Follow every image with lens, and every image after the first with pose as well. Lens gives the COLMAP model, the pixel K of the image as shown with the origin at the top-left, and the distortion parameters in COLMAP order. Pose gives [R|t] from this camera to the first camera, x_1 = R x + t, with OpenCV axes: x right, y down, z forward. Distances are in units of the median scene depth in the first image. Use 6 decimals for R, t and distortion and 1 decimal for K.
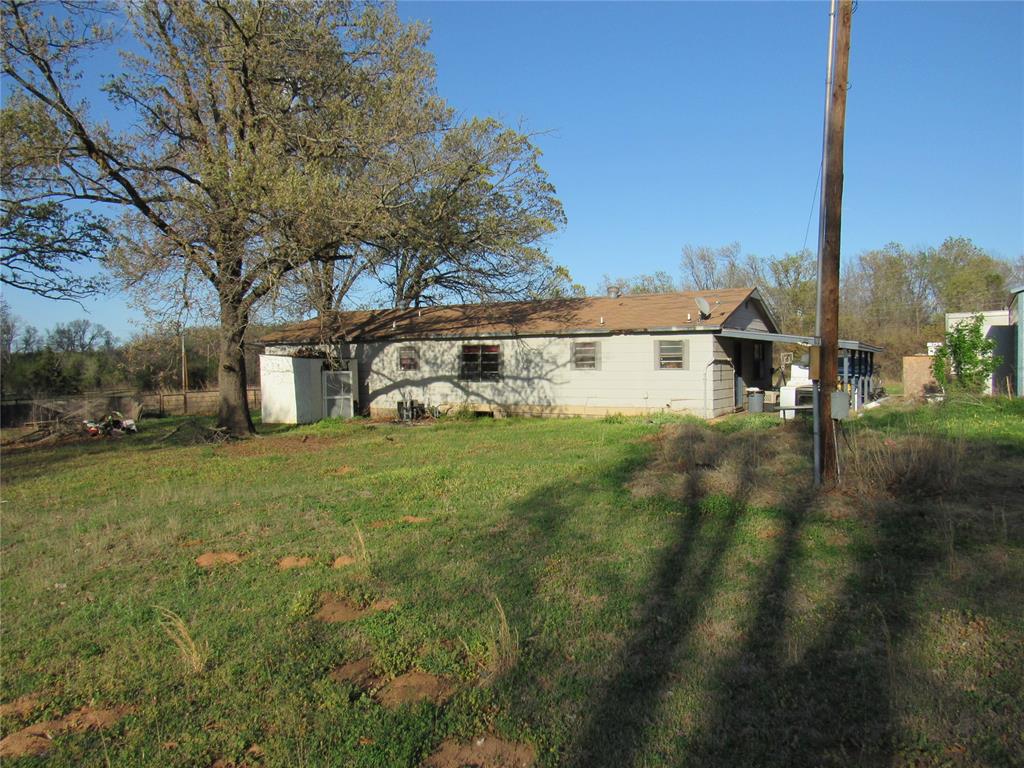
lens RADIAL K [[740.0, 0, 507.9], [0, 740.0, 384.4], [0, 0, 1]] dist [-0.032073, 0.003814]
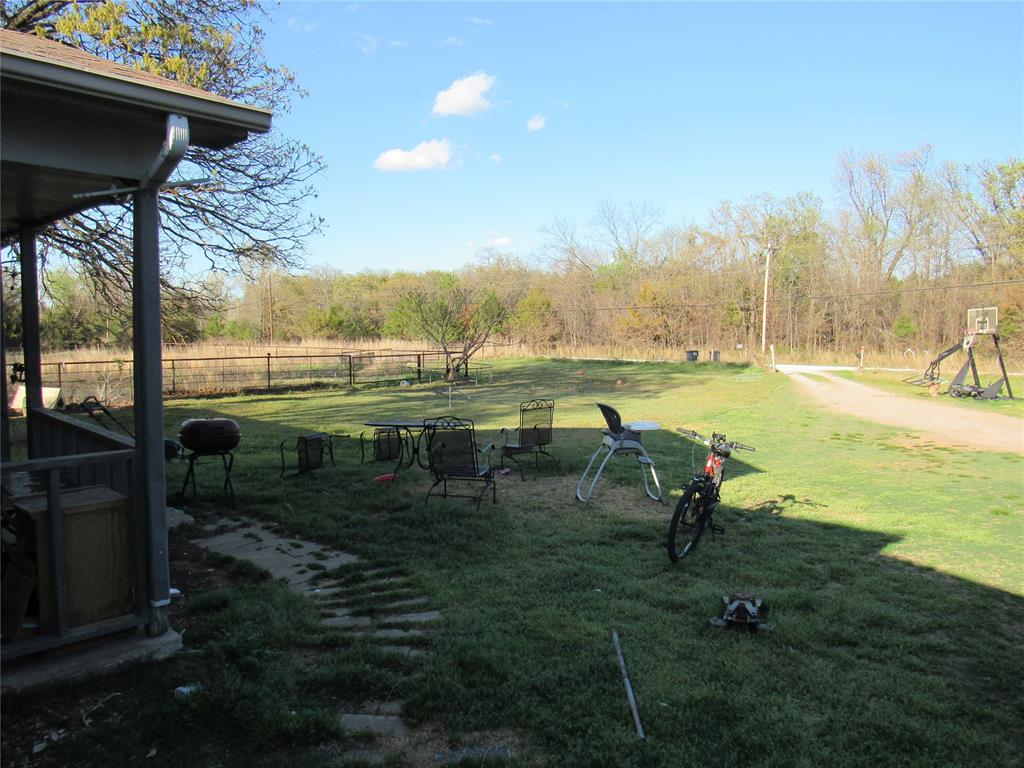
lens RADIAL K [[740.0, 0, 511.9], [0, 740.0, 384.4], [0, 0, 1]] dist [-0.032073, 0.003814]
pose [[0.976041, 0.038471, -0.214158, 0.387978], [-0.025470, 0.997680, 0.063138, -0.047765], [0.216091, -0.056171, 0.974756, 1.096161]]
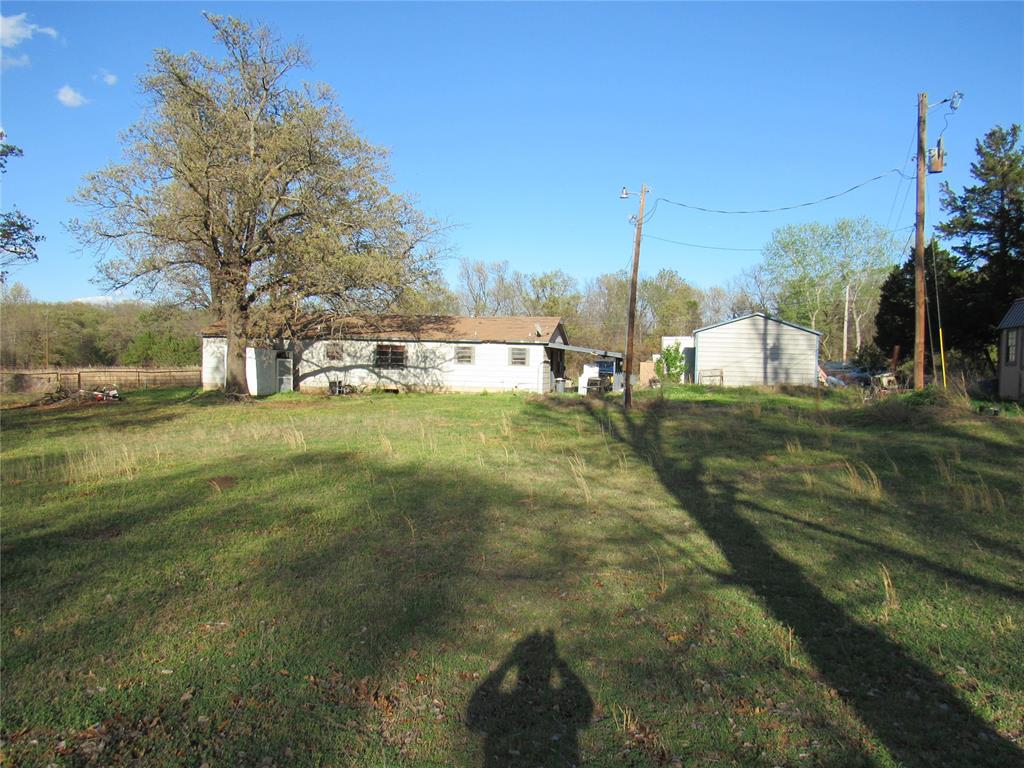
lens RADIAL K [[740.0, 0, 513.5], [0, 740.0, 381.6], [0, 0, 1]] dist [-0.032073, 0.003814]
pose [[0.939167, 0.024539, 0.342583, -0.317316], [-0.026126, 0.999659, 0.000018, 0.014736], [-0.342466, -0.008968, 0.939488, -0.504799]]
